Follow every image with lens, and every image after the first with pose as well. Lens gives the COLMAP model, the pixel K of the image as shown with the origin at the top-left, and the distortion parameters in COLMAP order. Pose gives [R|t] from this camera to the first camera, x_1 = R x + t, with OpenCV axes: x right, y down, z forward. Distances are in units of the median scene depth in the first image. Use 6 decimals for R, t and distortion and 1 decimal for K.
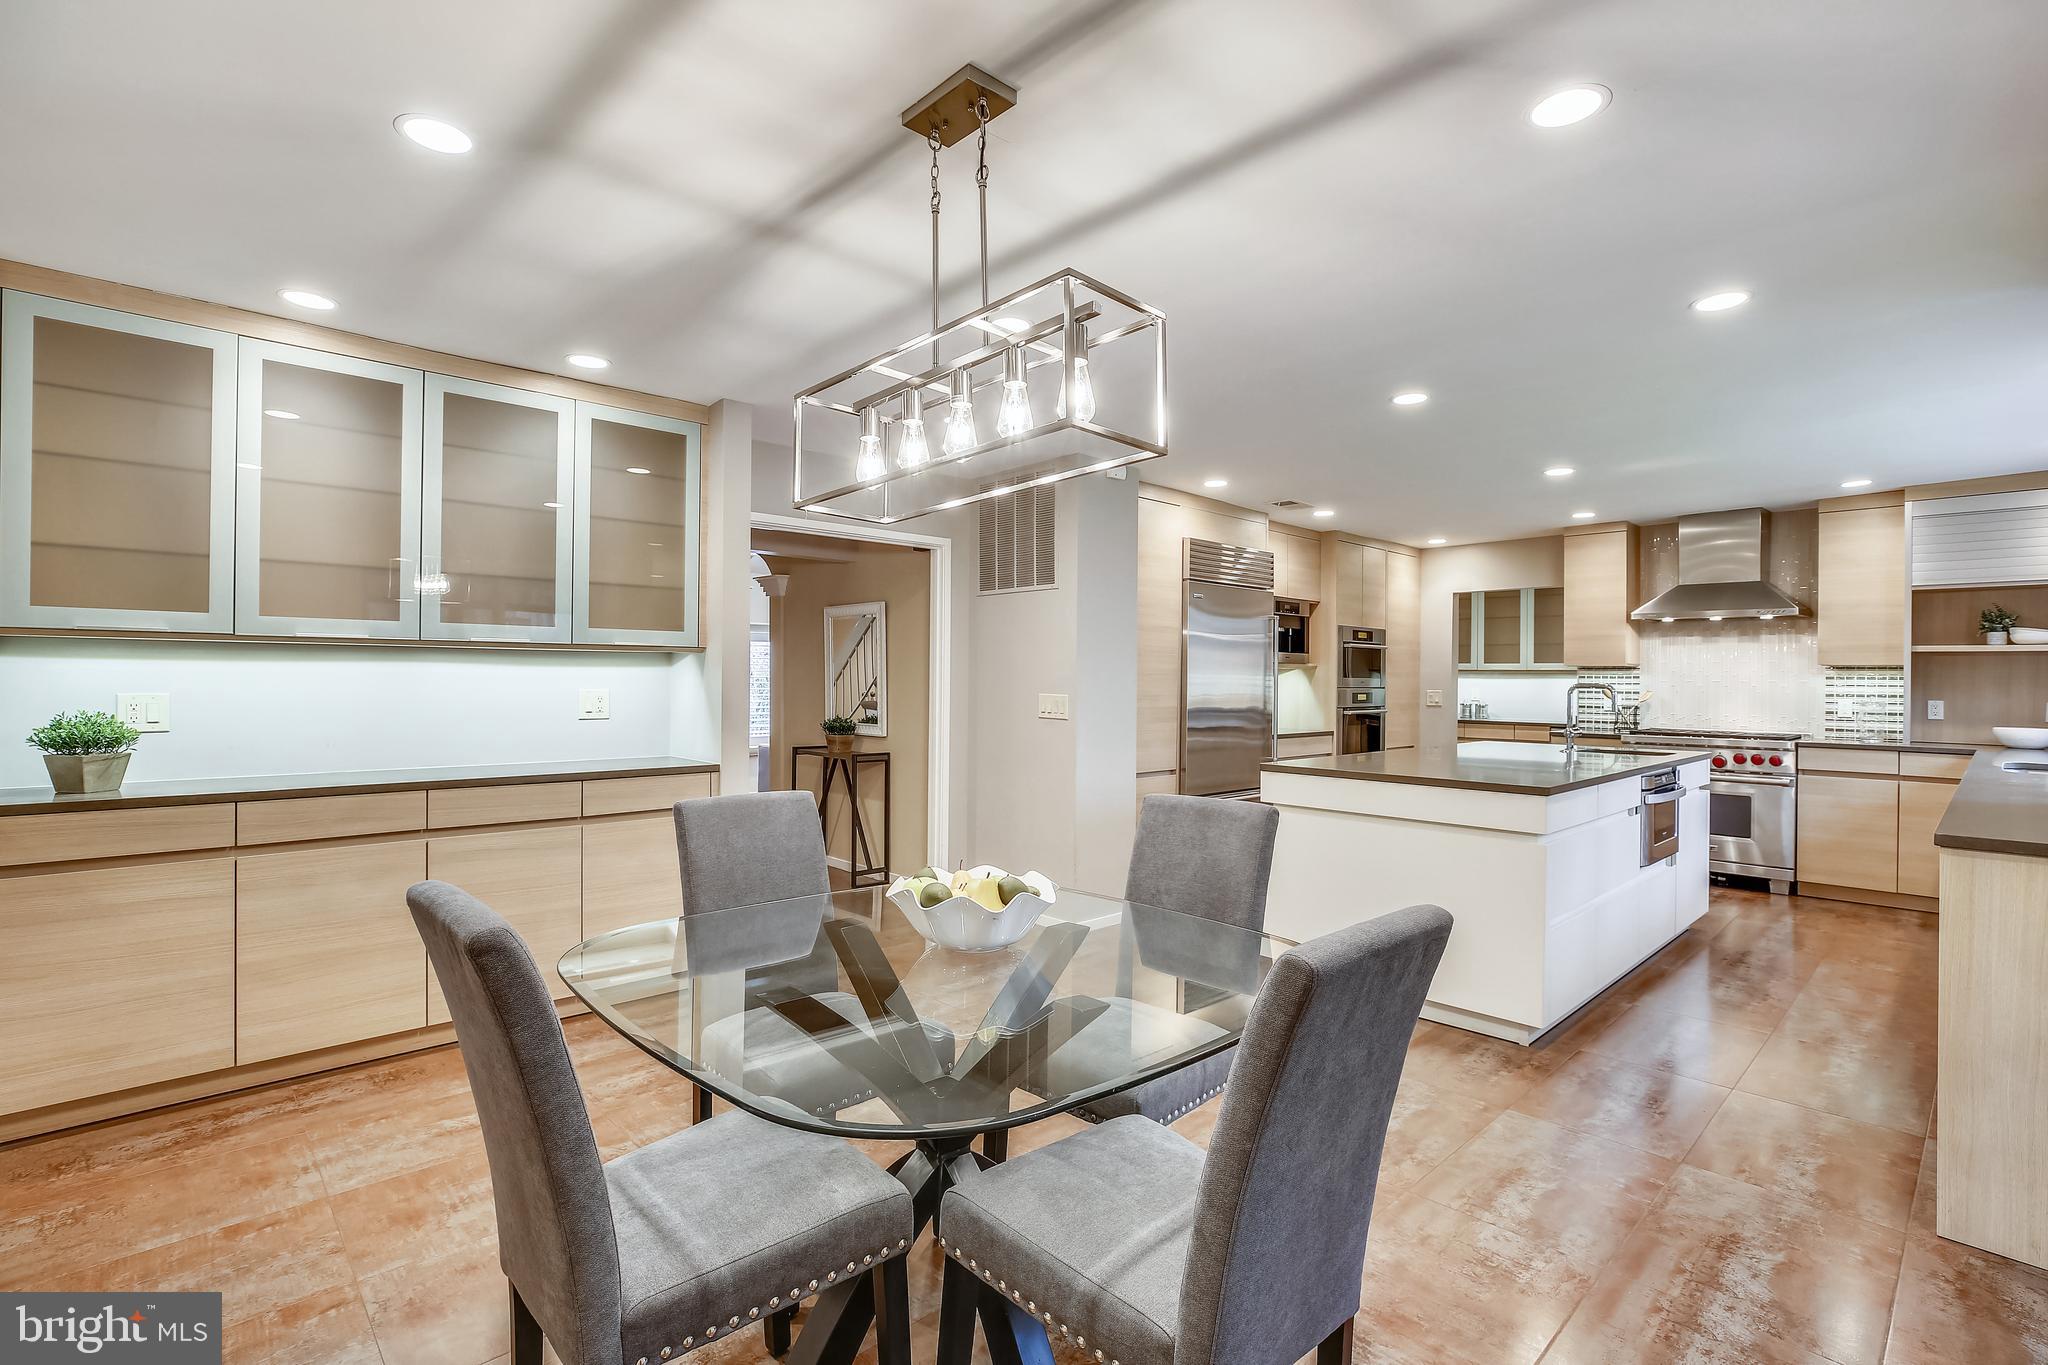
lens RADIAL K [[942.2, 0, 1027.5], [0, 942.2, 678.6], [0, 0, 1]] dist [-0.021290, 0.005515]
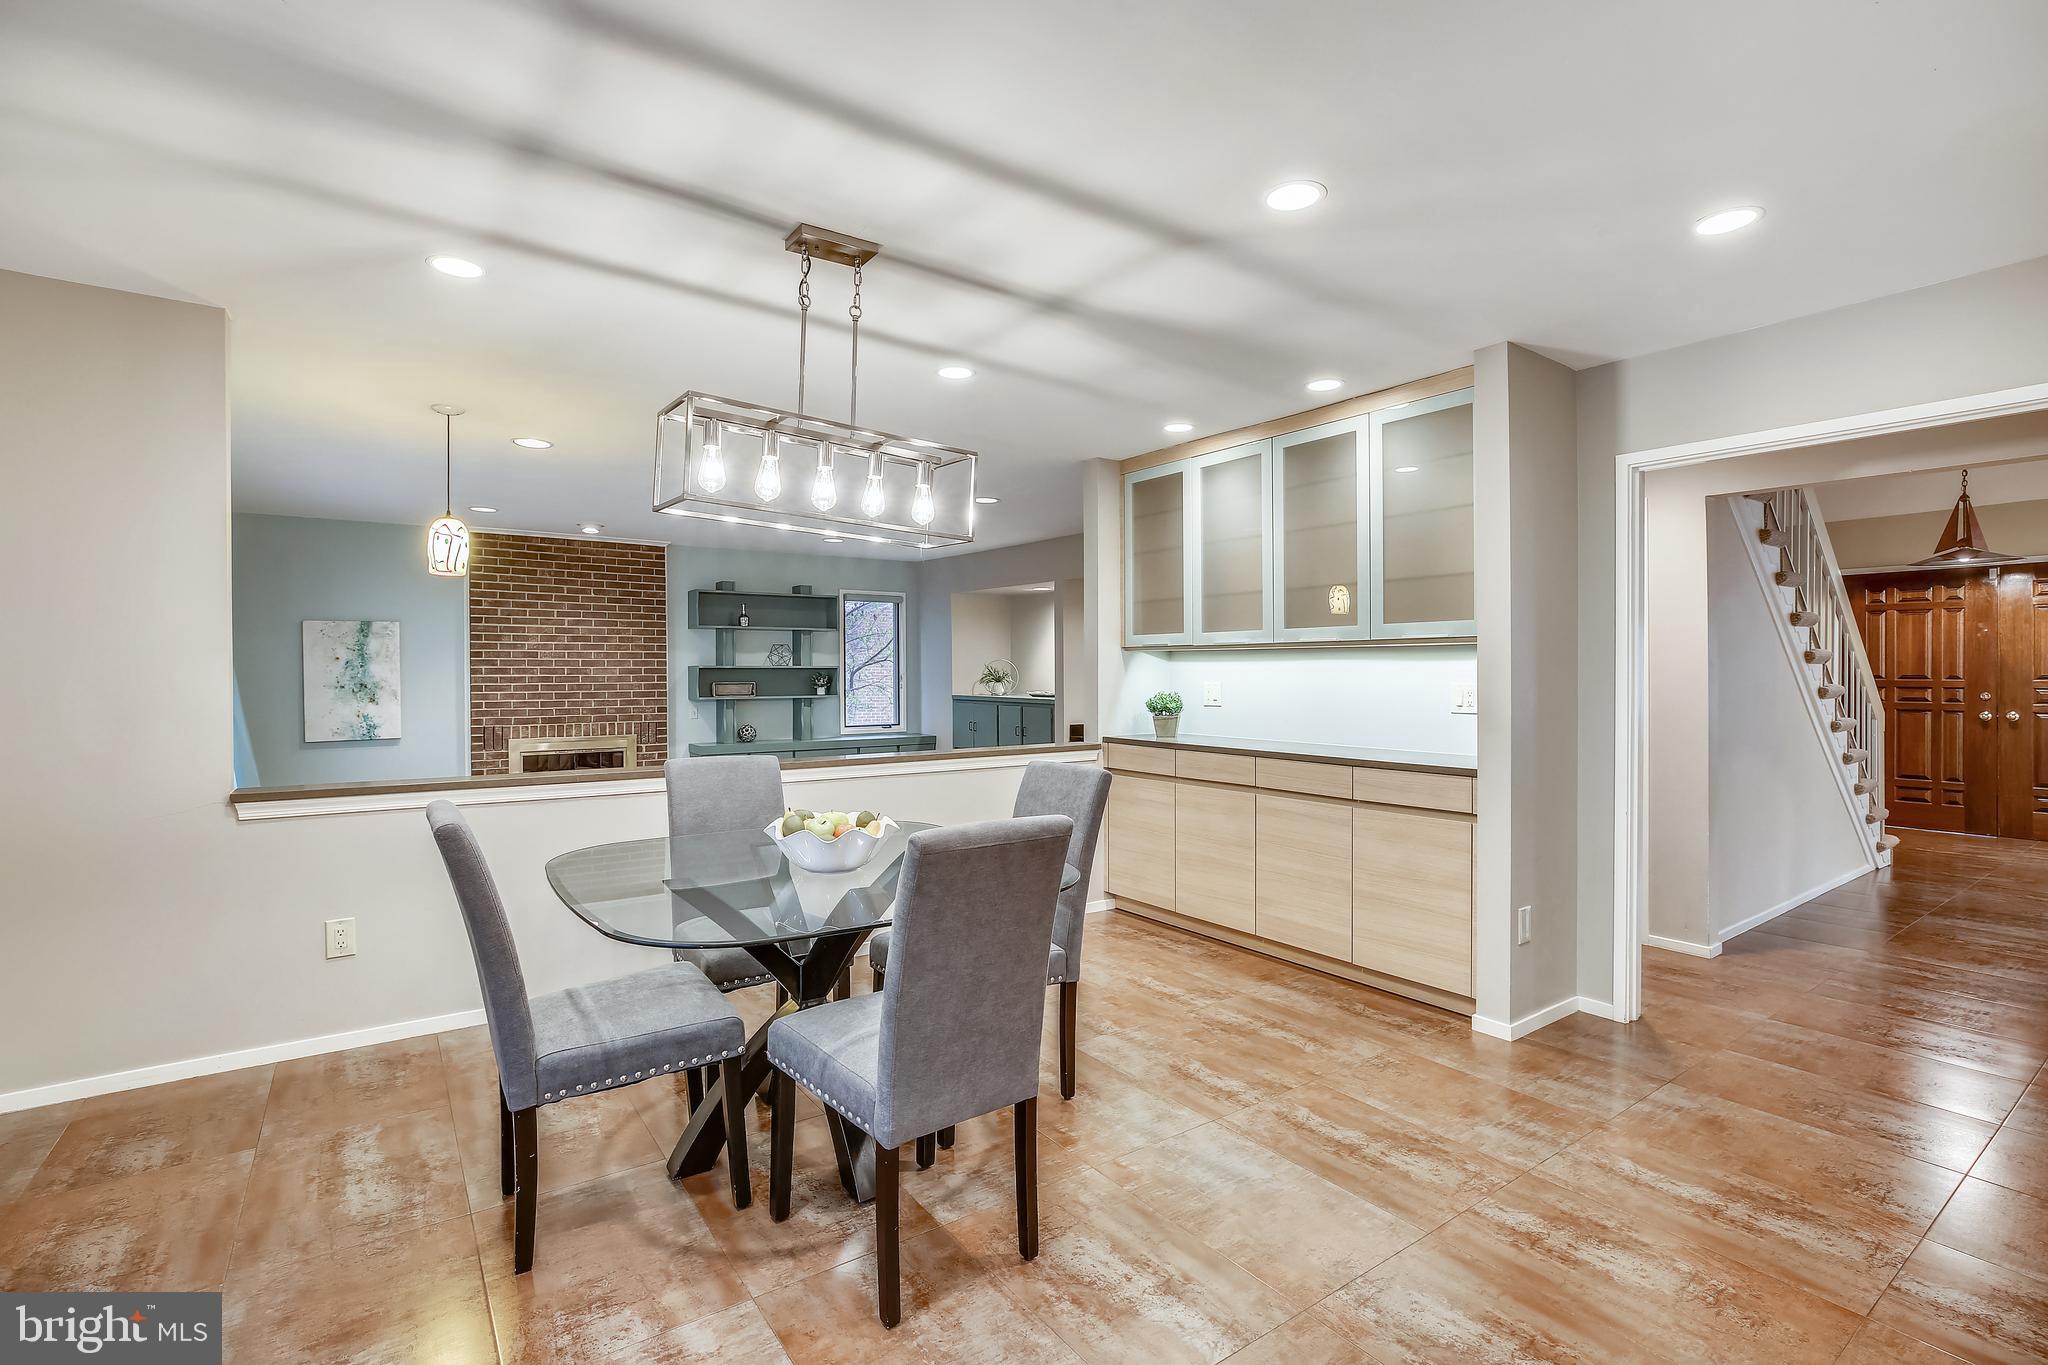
lens RADIAL K [[942.2, 0, 1021.9], [0, 942.2, 678.1], [0, 0, 1]] dist [-0.021290, 0.005515]
pose [[-0.140579, 0.000969, -0.990069, 0.374320], [0.003486, 0.999994, 0.000484, 0.003341], [0.990063, -0.003383, -0.140582, 0.445465]]
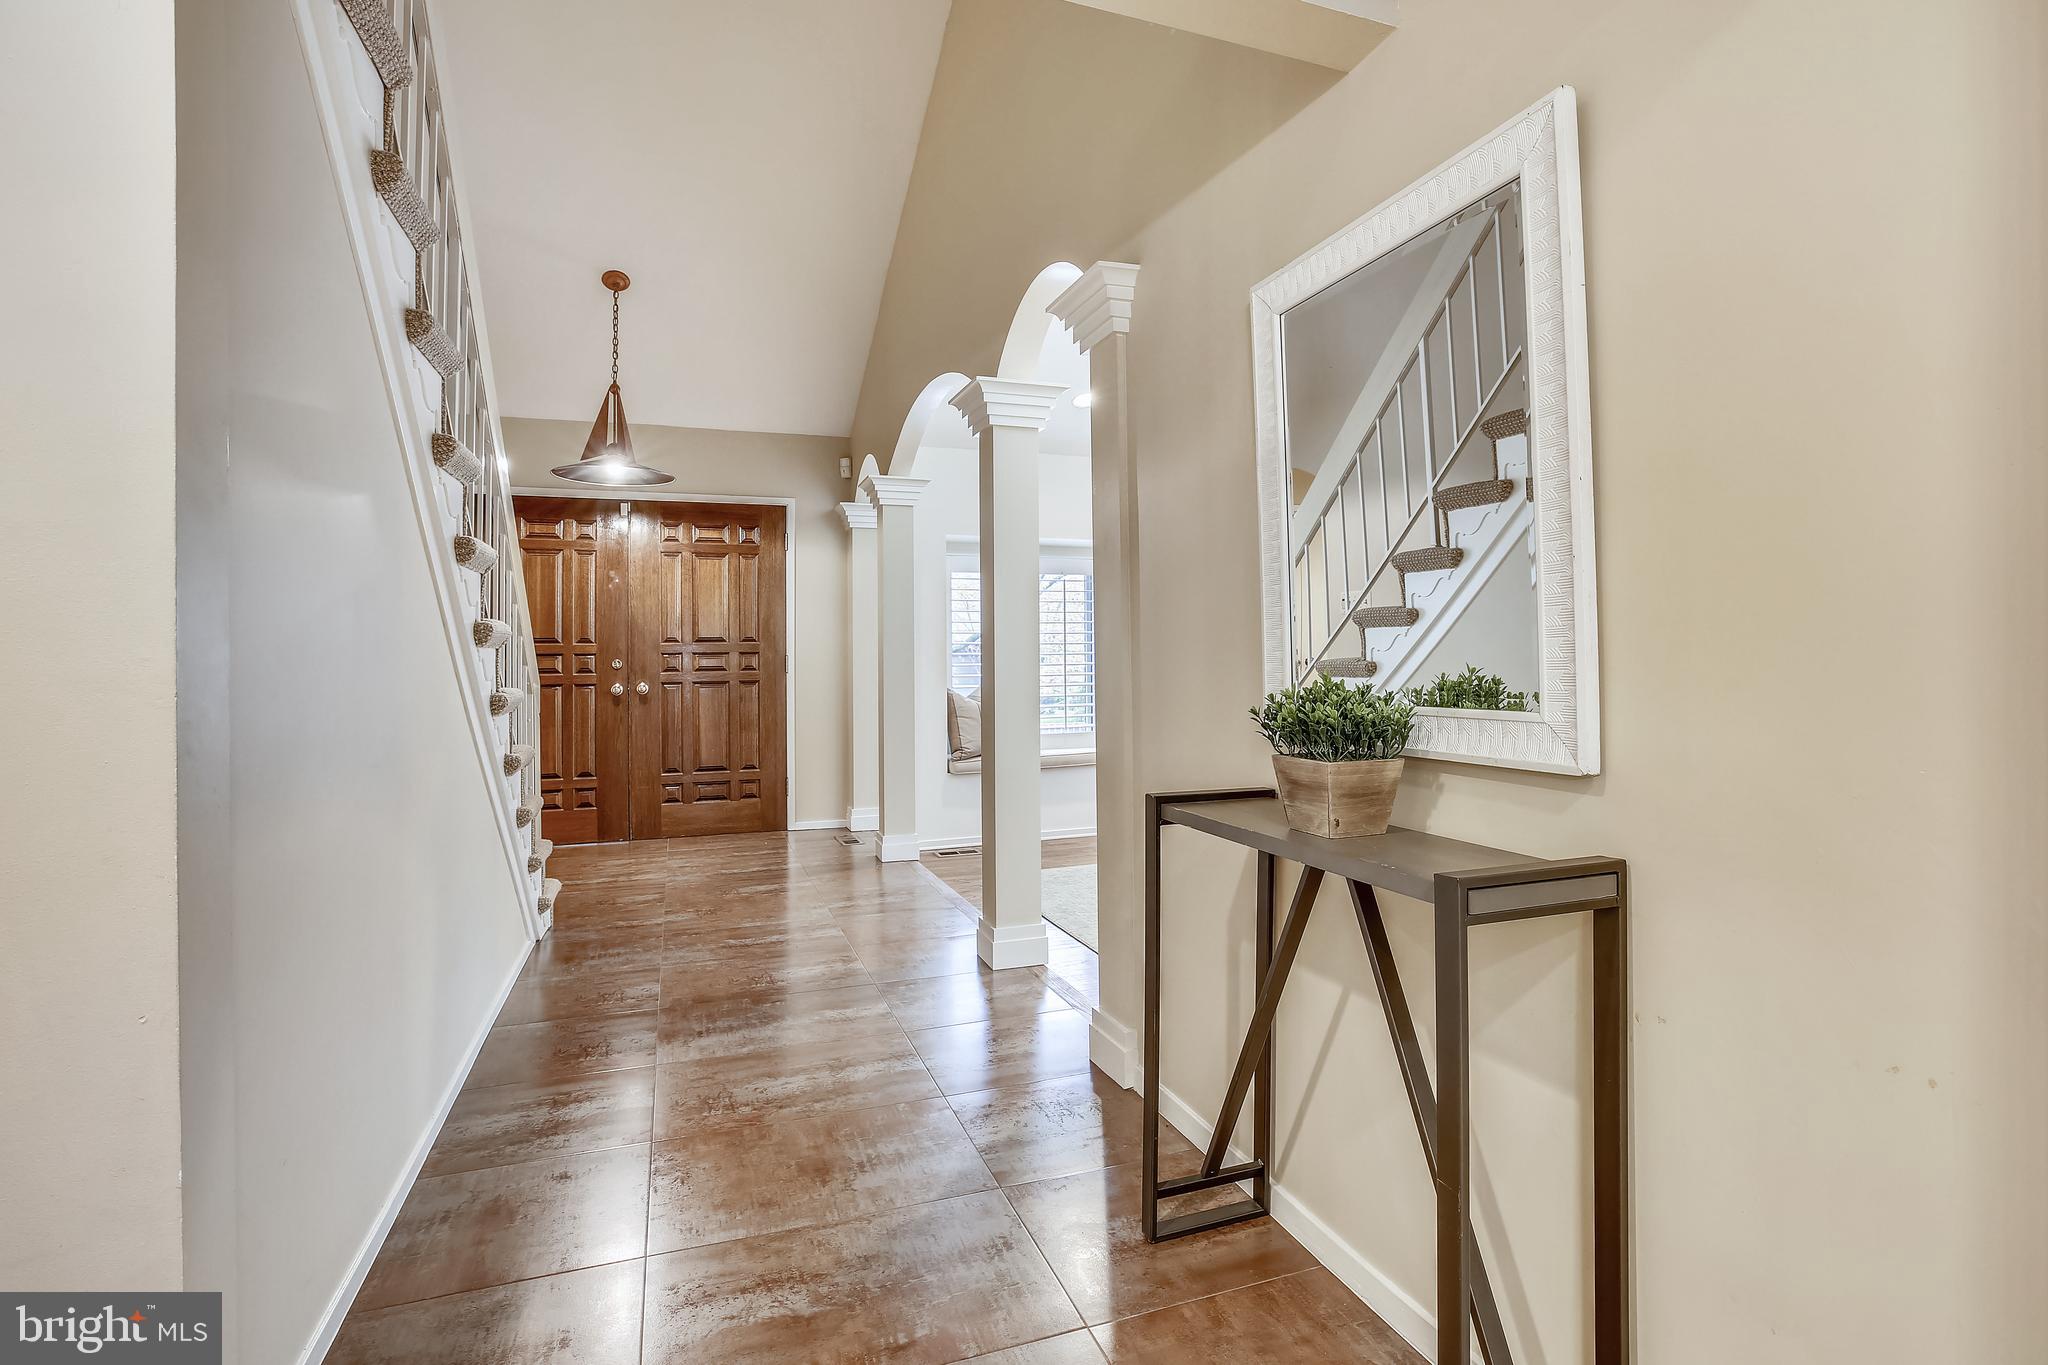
lens RADIAL K [[942.2, 0, 1023.2], [0, 942.2, 647.1], [0, 0, 1]] dist [-0.021290, 0.005515]
pose [[0.921733, -0.022405, -0.387178, -0.181205], [0.016820, 0.999700, -0.017808, 0.035163], [0.387461, 0.009902, 0.921833, 0.758043]]
